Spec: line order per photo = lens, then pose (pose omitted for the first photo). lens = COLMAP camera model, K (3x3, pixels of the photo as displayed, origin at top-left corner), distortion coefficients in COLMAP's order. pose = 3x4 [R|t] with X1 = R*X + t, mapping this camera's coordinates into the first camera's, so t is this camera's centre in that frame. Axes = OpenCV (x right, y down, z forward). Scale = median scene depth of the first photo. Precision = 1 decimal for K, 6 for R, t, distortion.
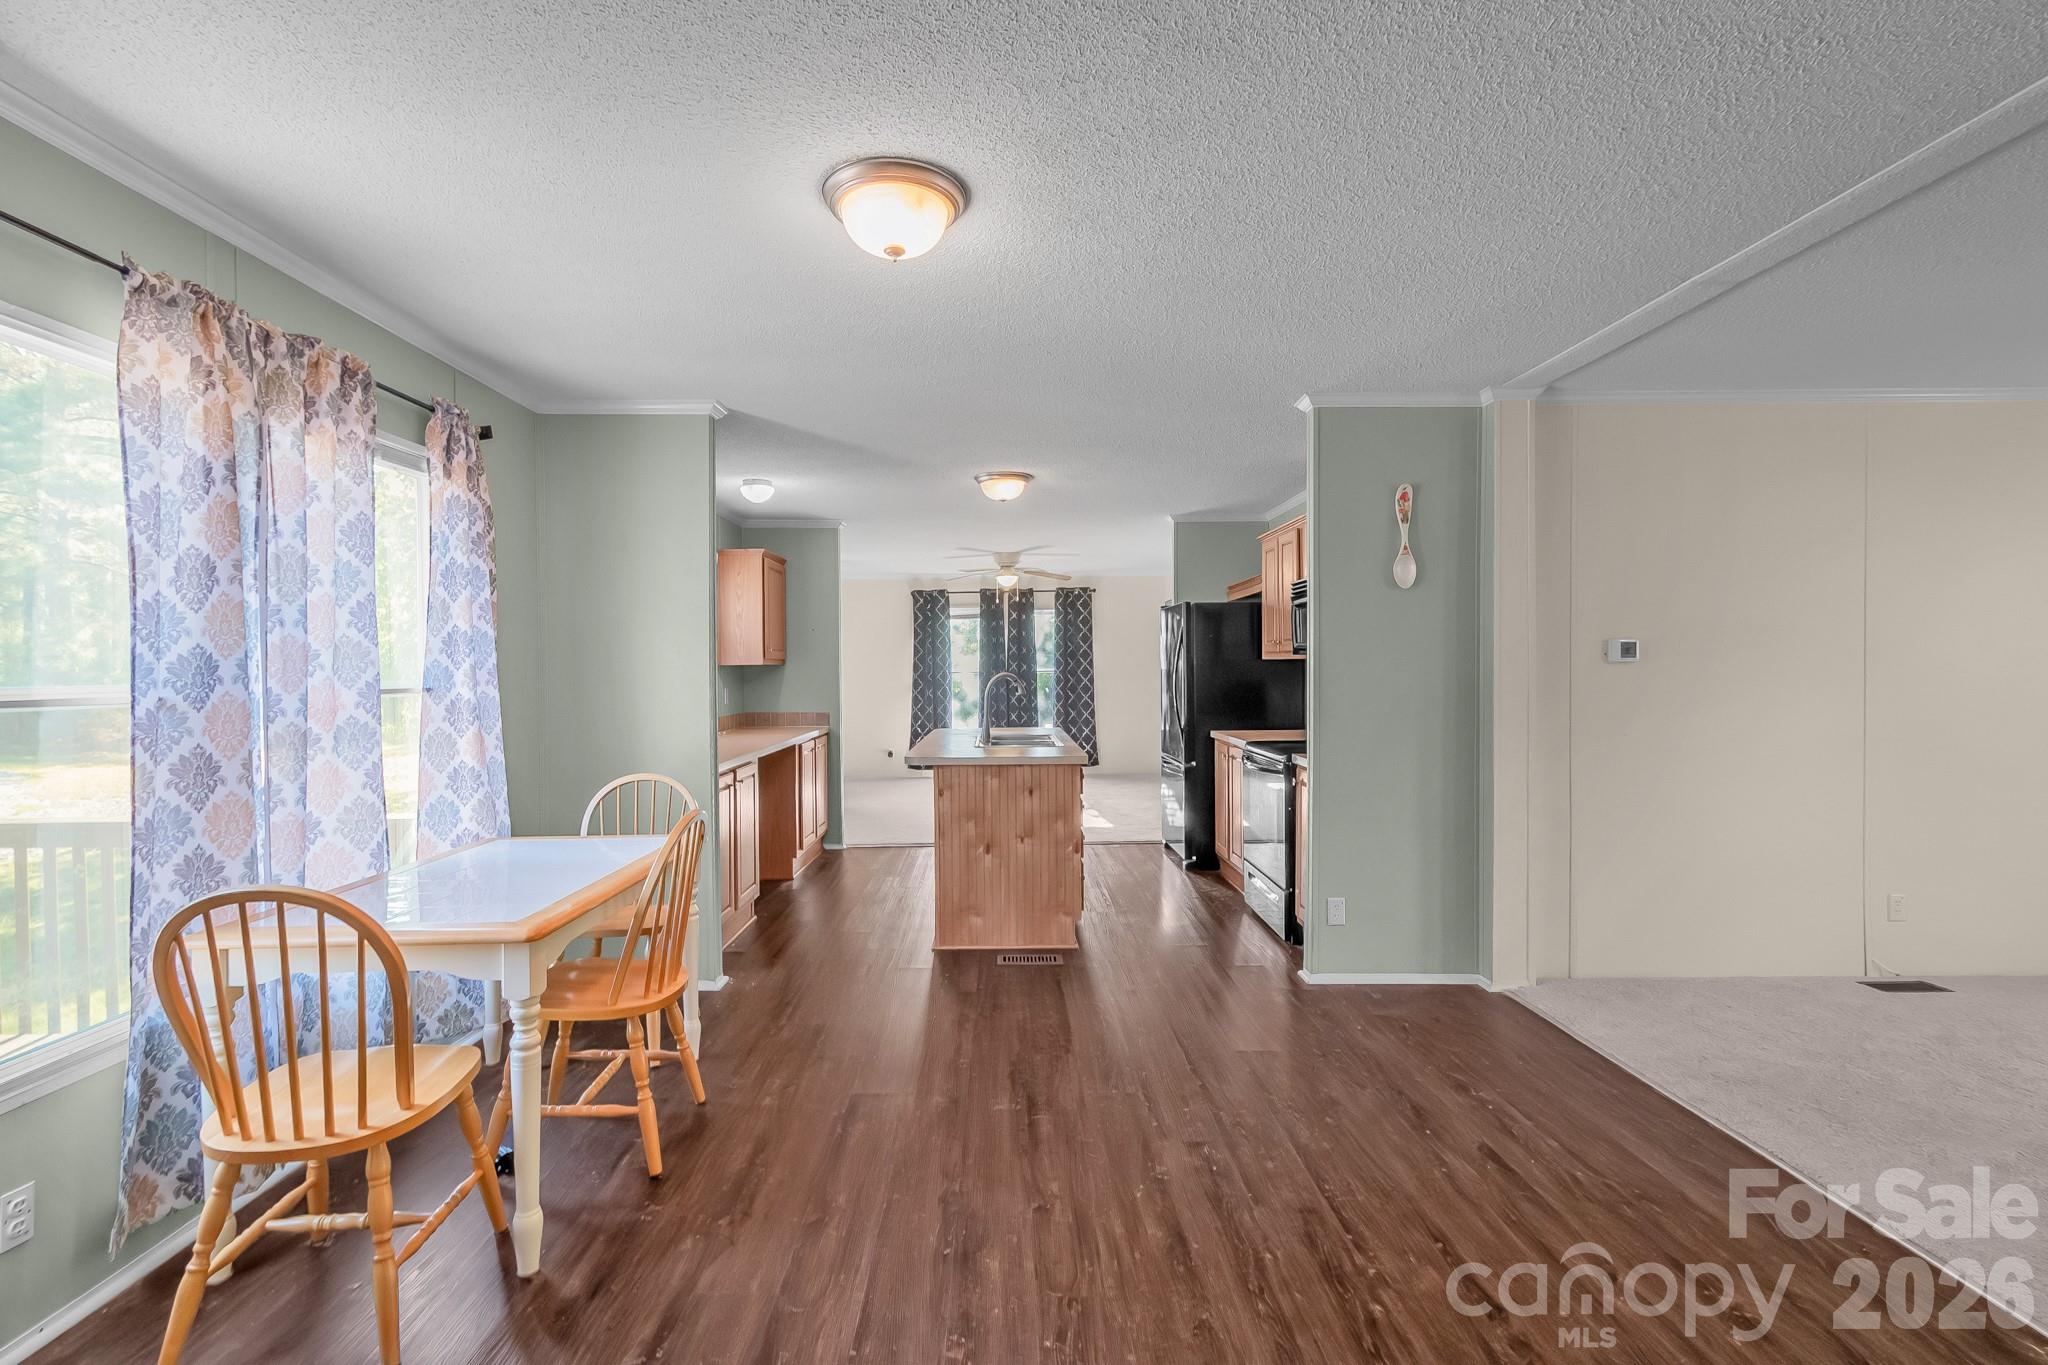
lens RADIAL K [[927.4, 0, 1003.1], [0, 927.4, 669.9], [0, 0, 1]] dist [0.001628, 0.000112]
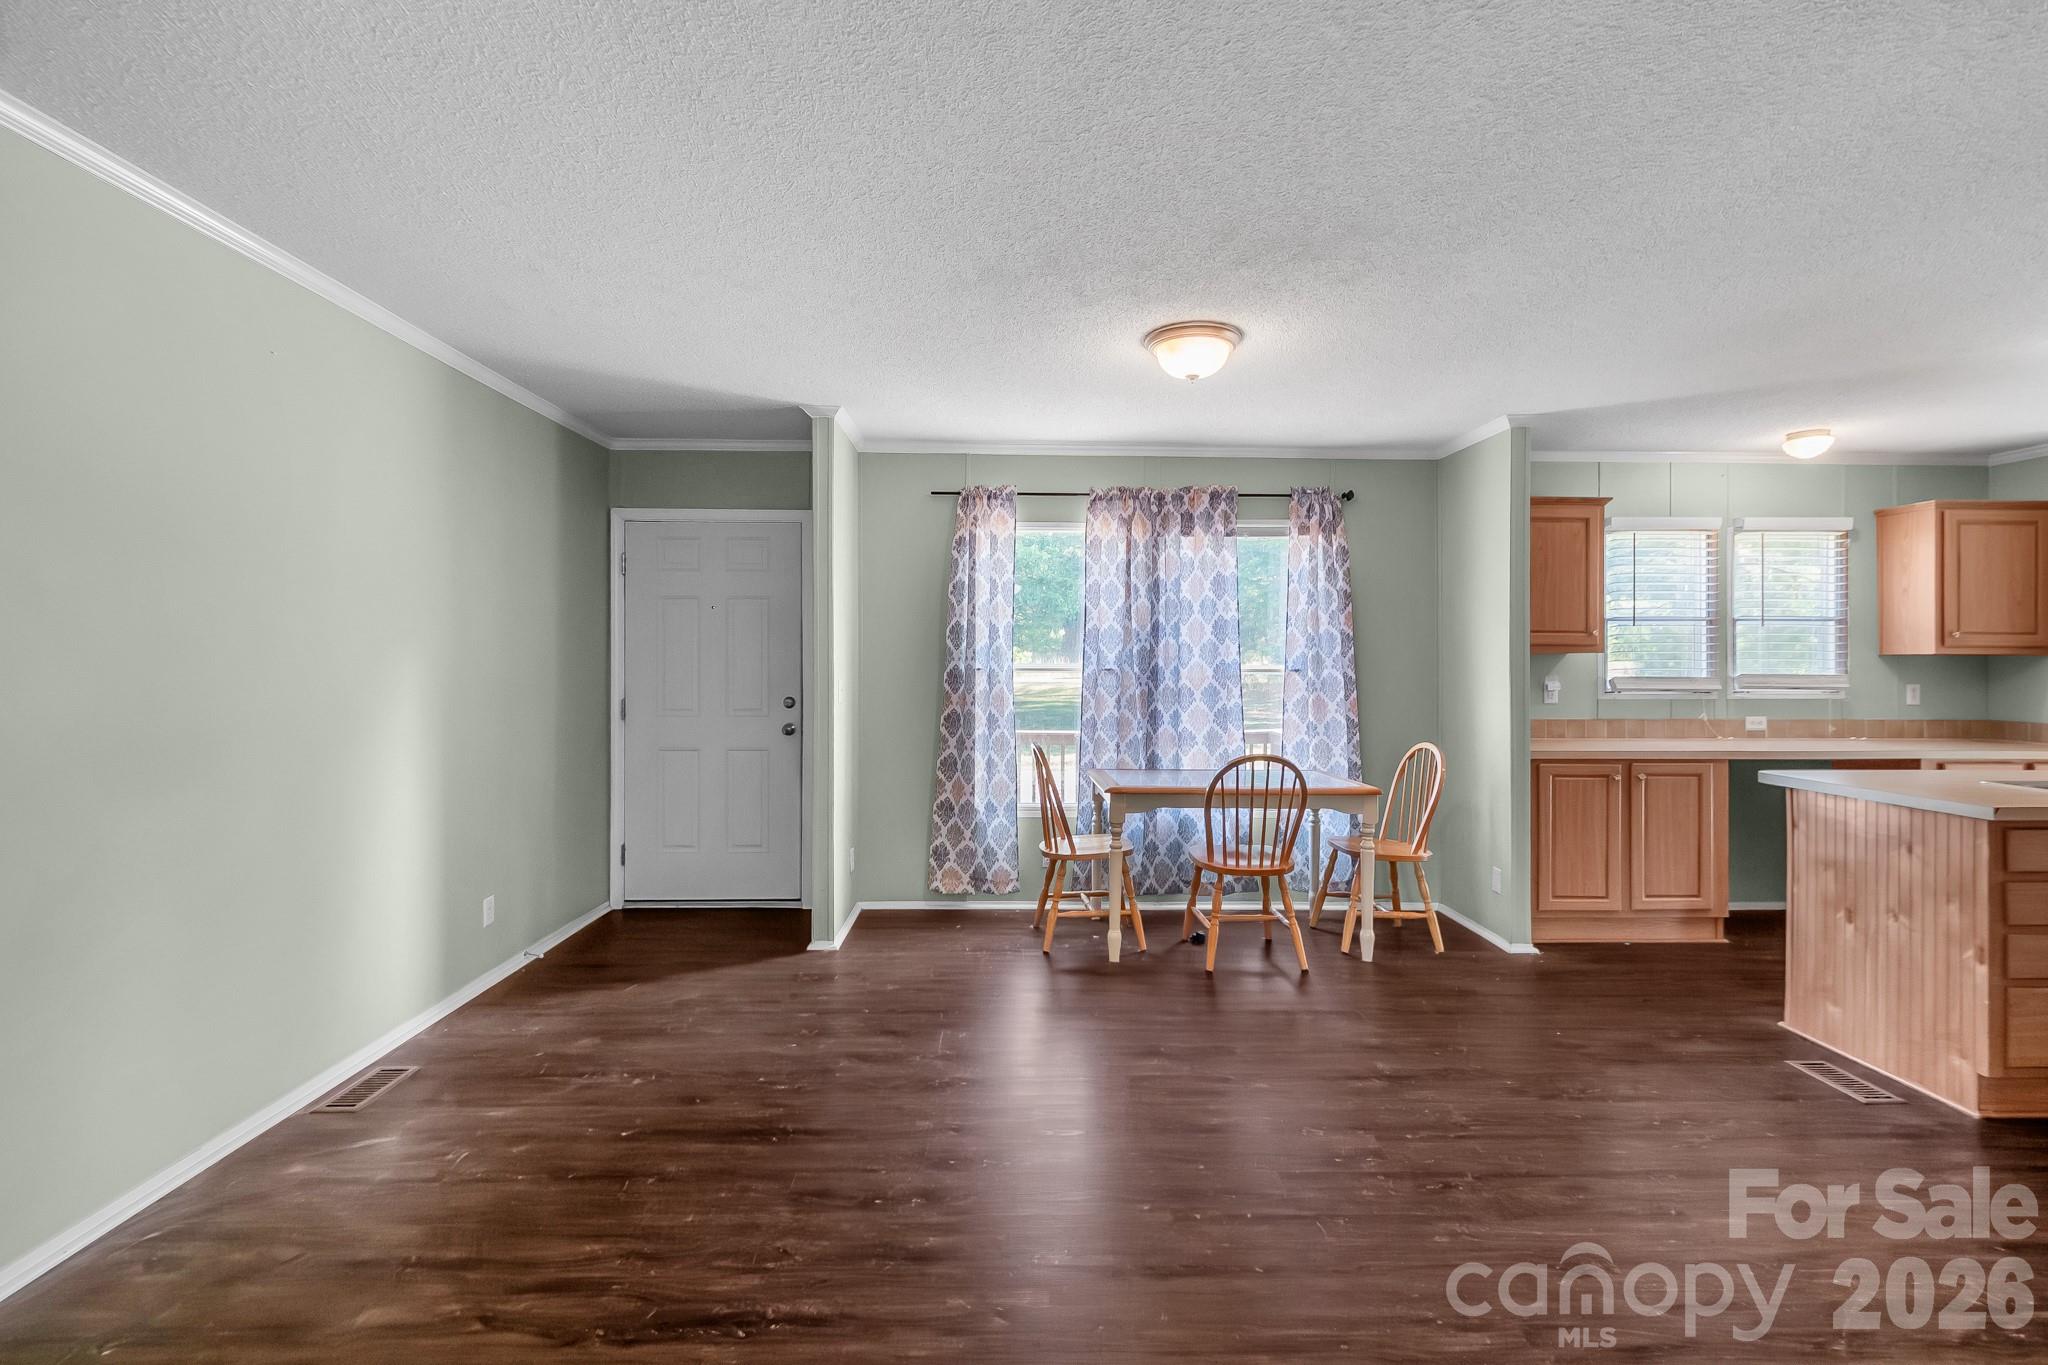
lens RADIAL K [[925.3, 0, 1027.2], [0, 925.3, 662.5], [0, 0, 1]] dist [0.002387, -0.000009]
pose [[0.023971, 0.010554, -0.999657, 0.668319], [-0.004455, 0.999935, 0.010450, -0.005138], [0.999703, 0.004203, 0.024016, 0.349623]]
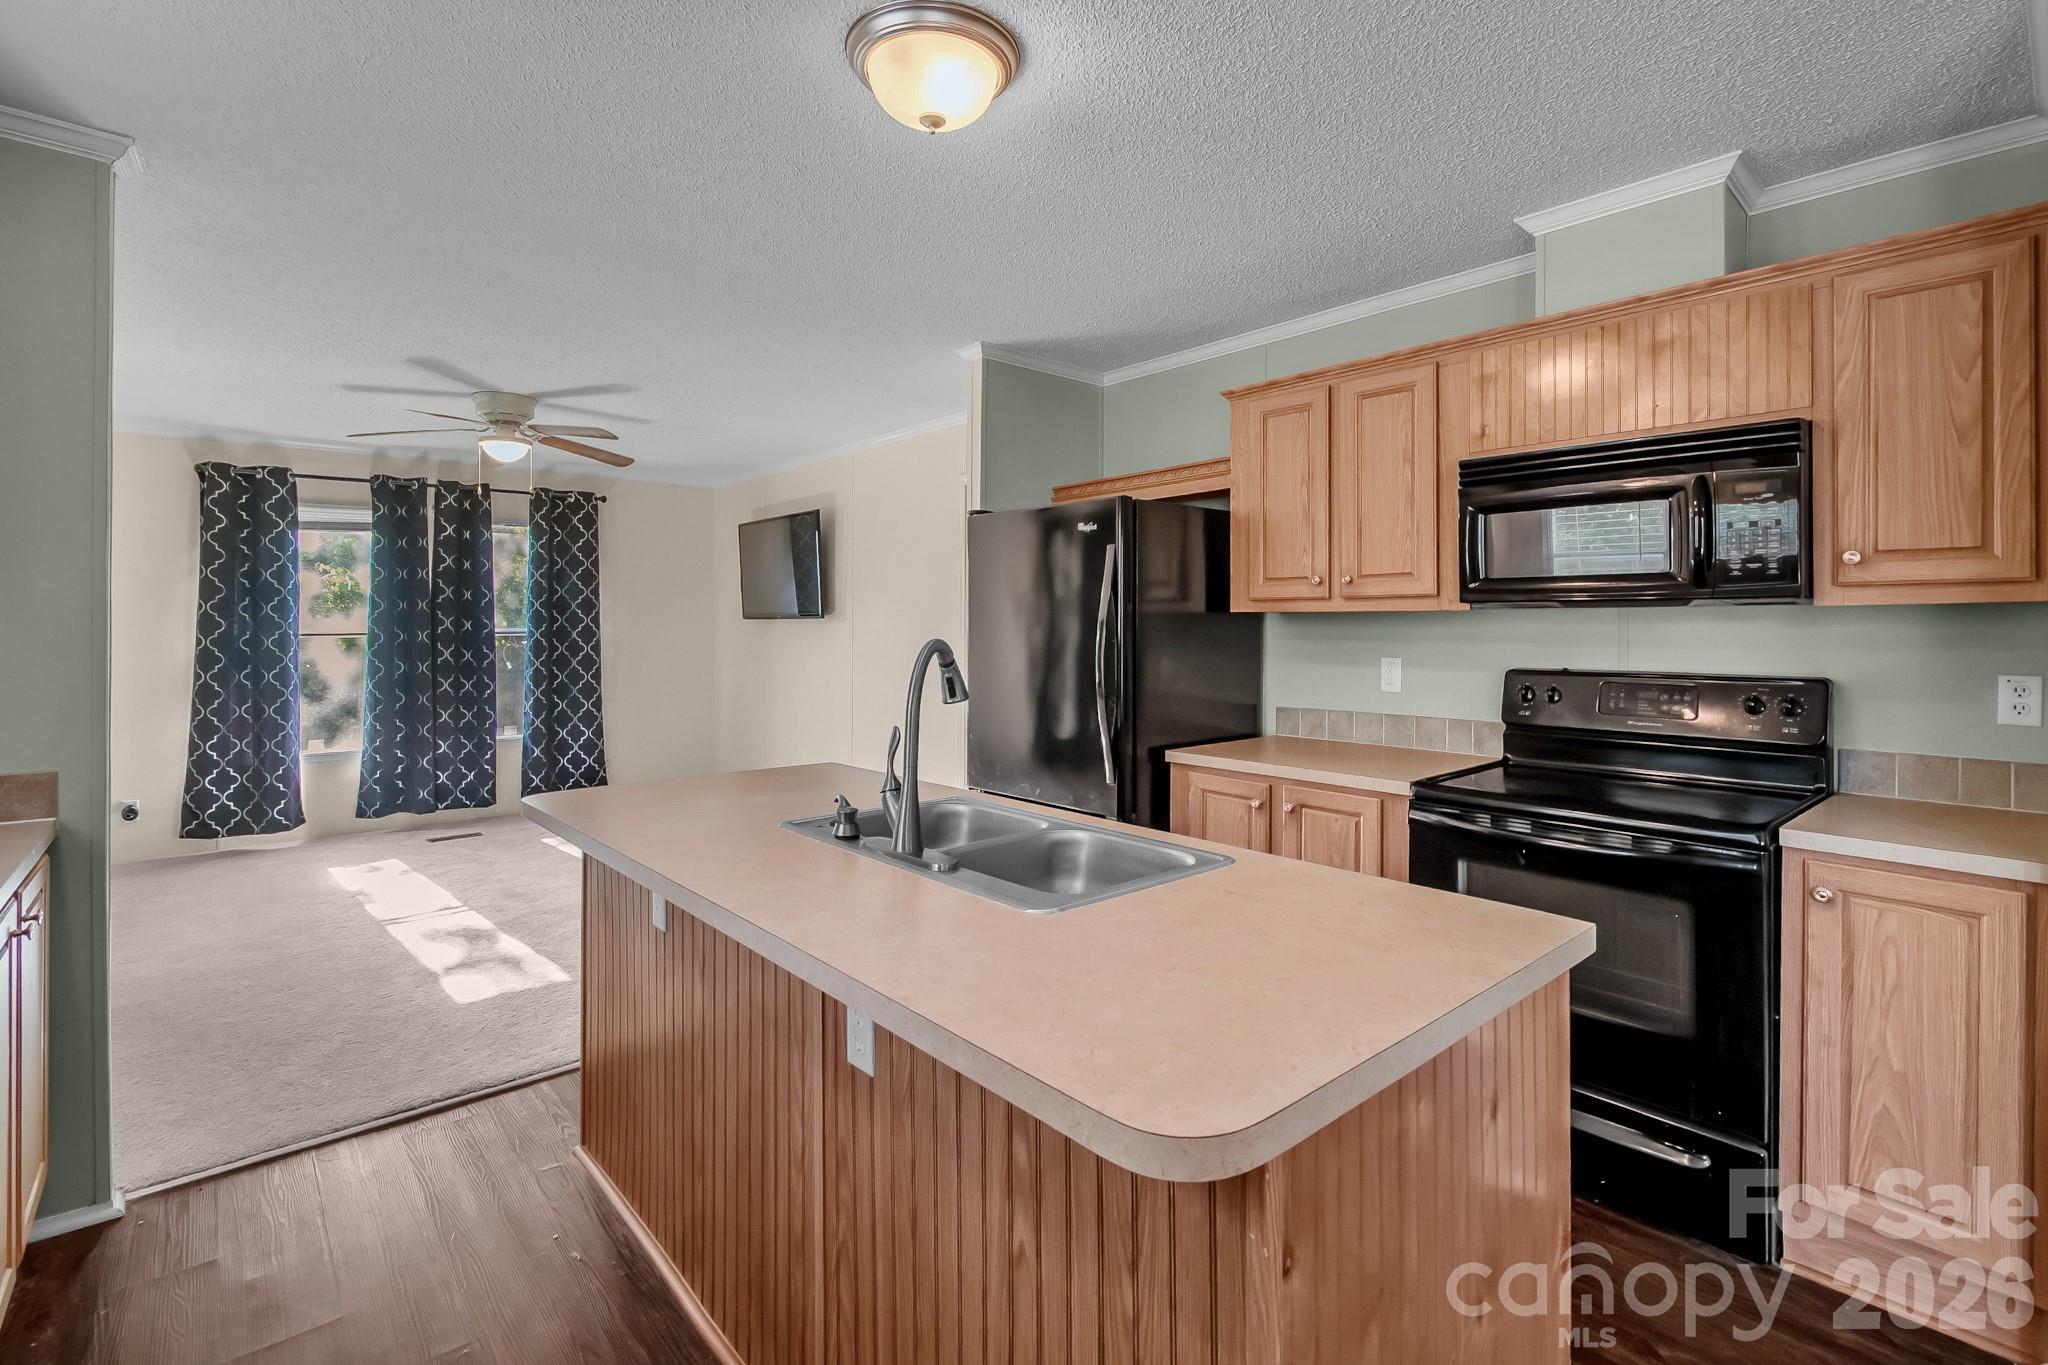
lens RADIAL K [[942.9, 0, 1044.7], [0, 942.9, 615.3], [0, 0, 1]] dist [-0.001834, -0.000179]
pose [[0.746340, 0.013624, 0.665426, -0.234722], [-0.002284, 0.999837, -0.017909, 0.001003], [-0.665561, 0.011847, 0.746249, 0.872519]]
